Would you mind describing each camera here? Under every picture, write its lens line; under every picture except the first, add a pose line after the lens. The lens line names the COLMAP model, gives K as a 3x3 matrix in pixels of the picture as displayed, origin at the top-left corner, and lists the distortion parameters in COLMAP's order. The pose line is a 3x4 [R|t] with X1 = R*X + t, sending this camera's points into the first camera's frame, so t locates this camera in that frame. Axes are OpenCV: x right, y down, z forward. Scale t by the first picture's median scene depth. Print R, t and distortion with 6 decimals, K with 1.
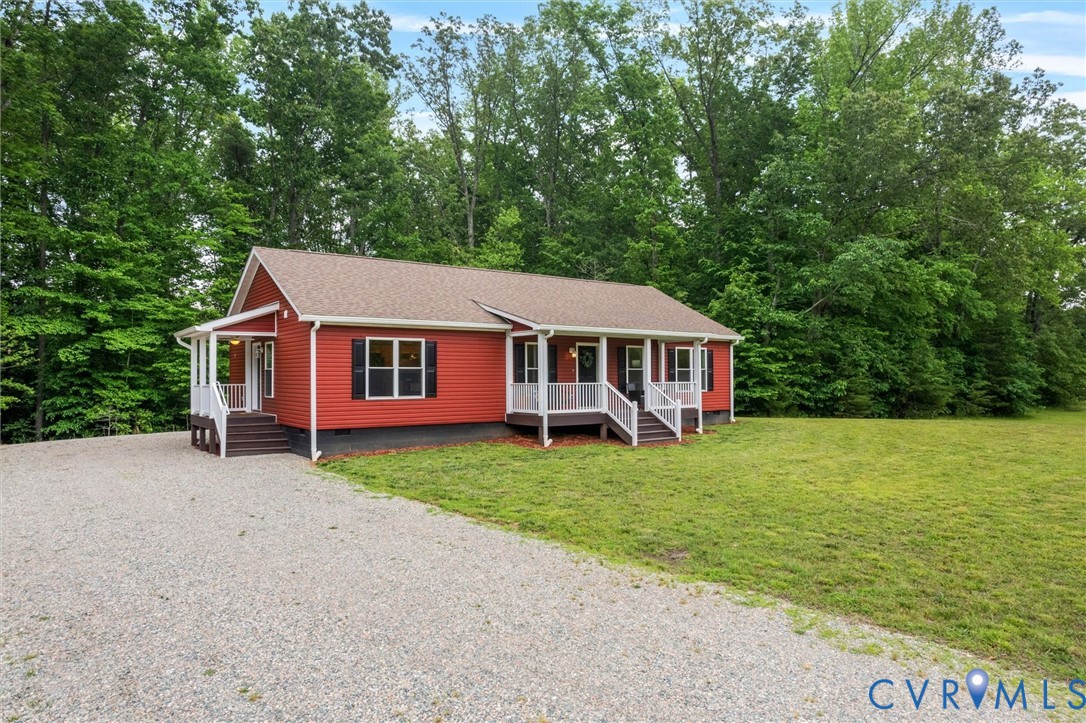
lens RADIAL K [[687.2, 0, 552.8], [0, 687.2, 365.0], [0, 0, 1]] dist [-0.074456, 0.060799]
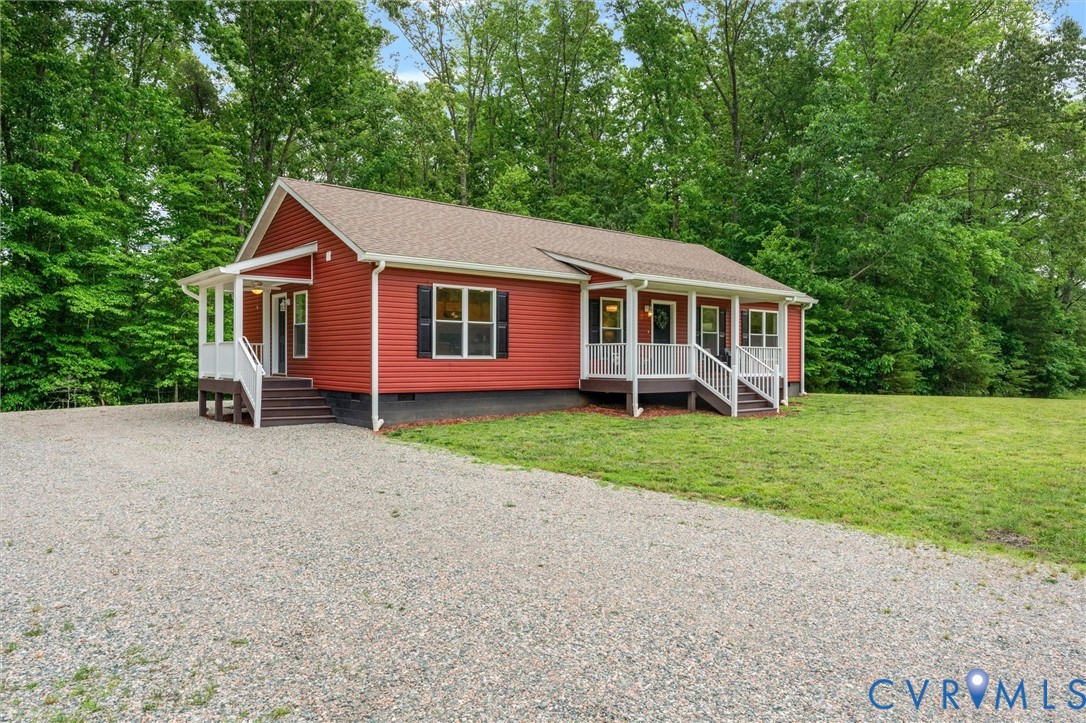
lens RADIAL K [[720.1, 0, 543.0], [0, 720.1, 361.5], [0, 0, 1]] dist [-0.012795, -0.000242]
pose [[0.999088, 0.008847, 0.041771, -0.152748], [-0.009692, 0.999752, 0.020068, 0.030674], [-0.041583, -0.020454, 0.998926, 0.099680]]
